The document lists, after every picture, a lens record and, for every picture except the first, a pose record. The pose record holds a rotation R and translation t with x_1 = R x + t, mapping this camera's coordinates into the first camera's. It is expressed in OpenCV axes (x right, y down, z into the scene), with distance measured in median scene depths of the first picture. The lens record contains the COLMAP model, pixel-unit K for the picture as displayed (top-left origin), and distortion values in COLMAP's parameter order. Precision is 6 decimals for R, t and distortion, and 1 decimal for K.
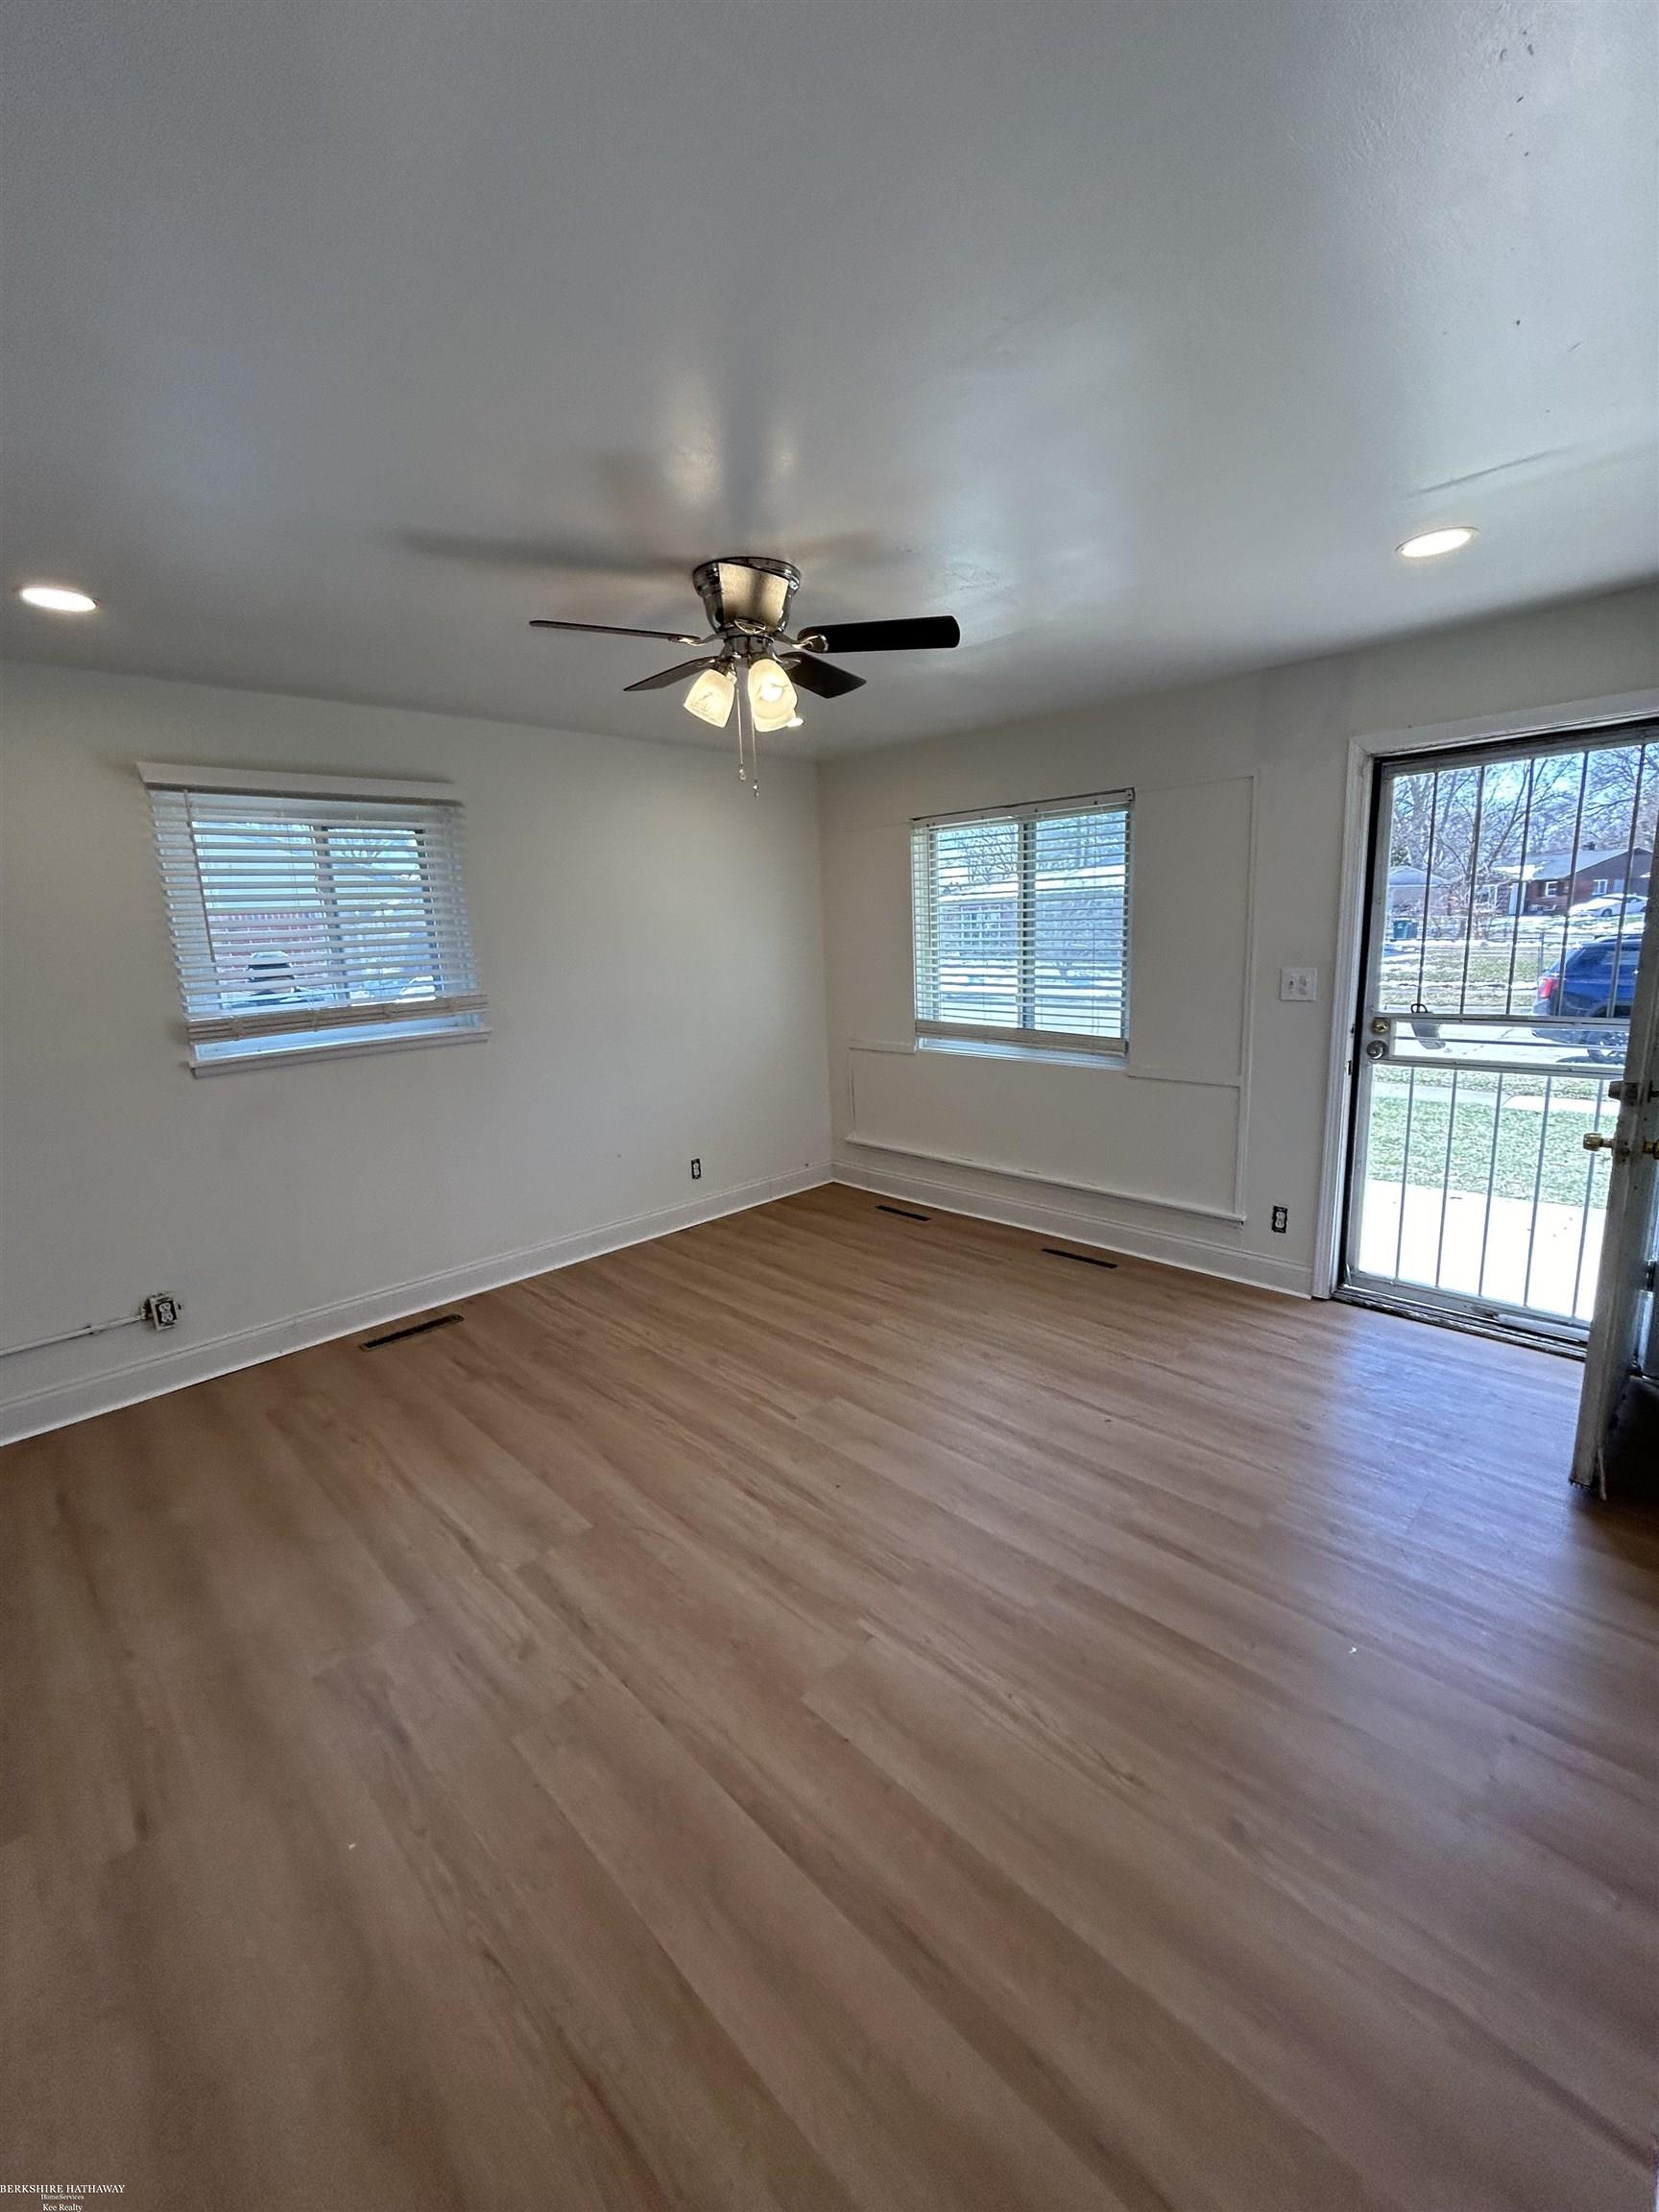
lens RADIAL K [[929.8, 0, 829.5], [0, 929.8, 1106.0], [0, 0, 1]] dist [0.000587, 0.000039]
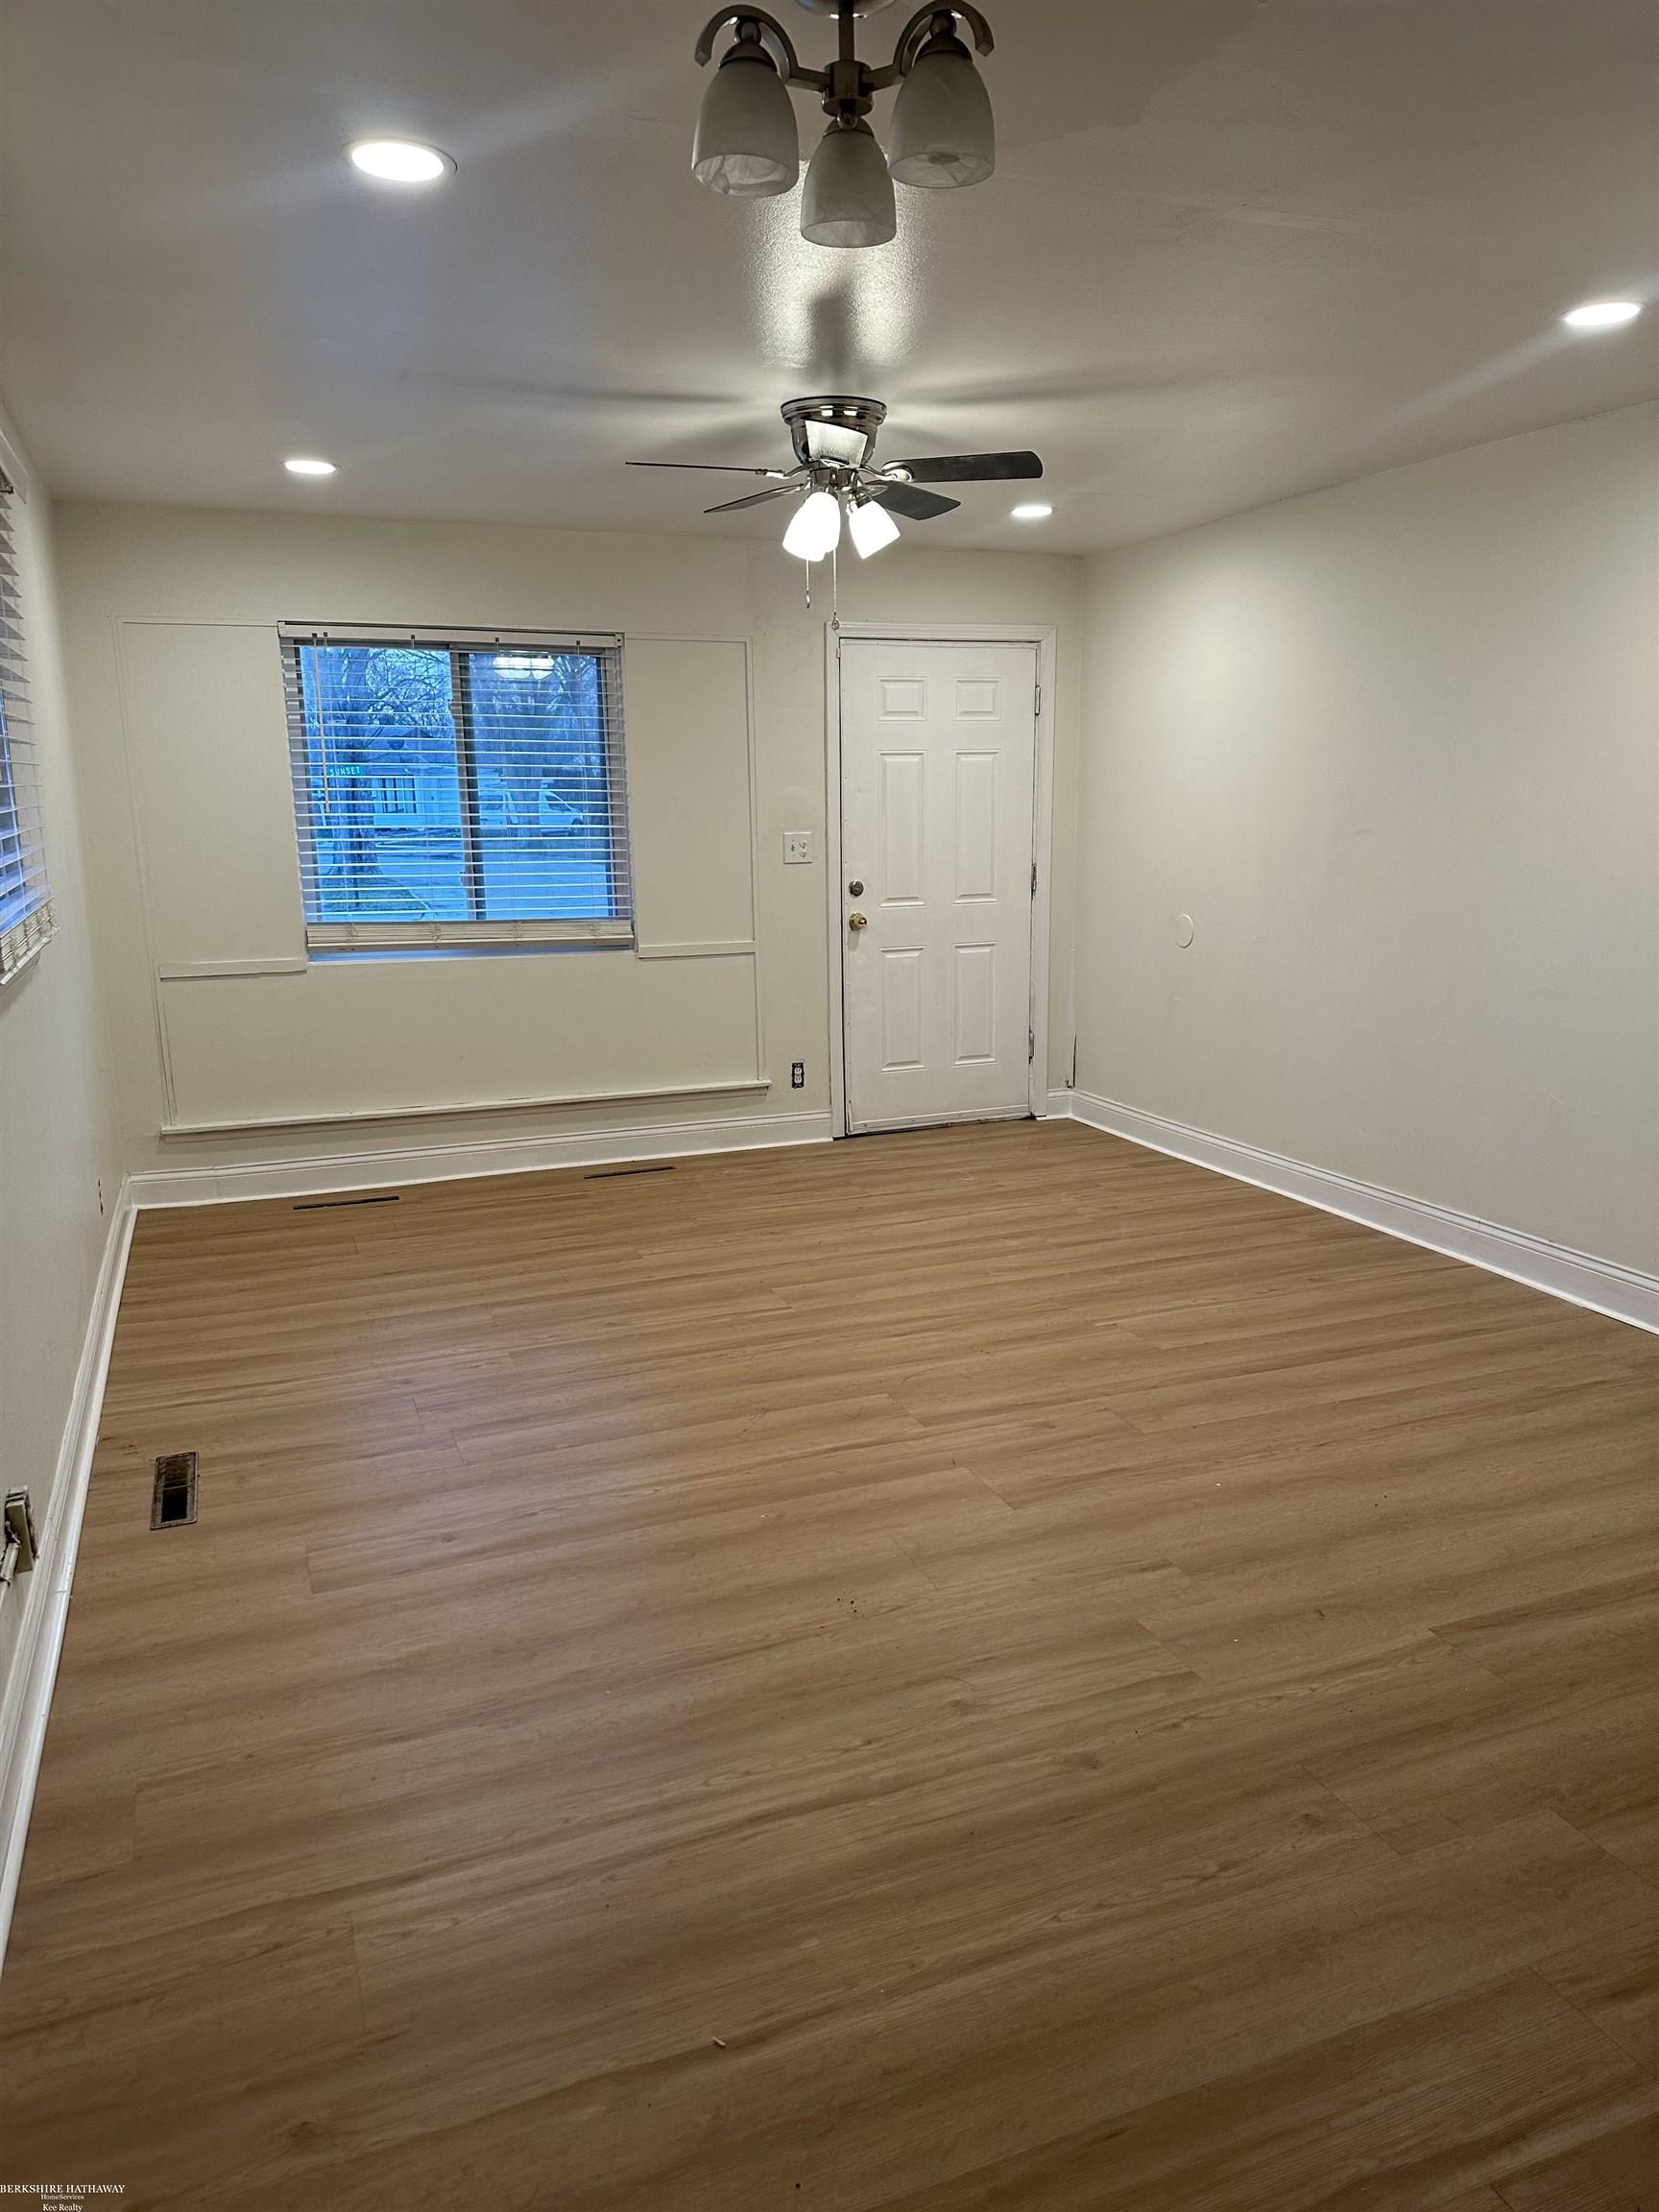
lens RADIAL K [[1555.1, 0, 830.6], [0, 1555.1, 1139.6], [0, 0, 1]] dist [0.026512, -0.000382]
pose [[0.395579, -0.172927, 0.902005, -1.330273], [0.182209, 0.977369, 0.107467, 0.012468], [-0.900176, 0.121842, 0.418135, 0.281512]]
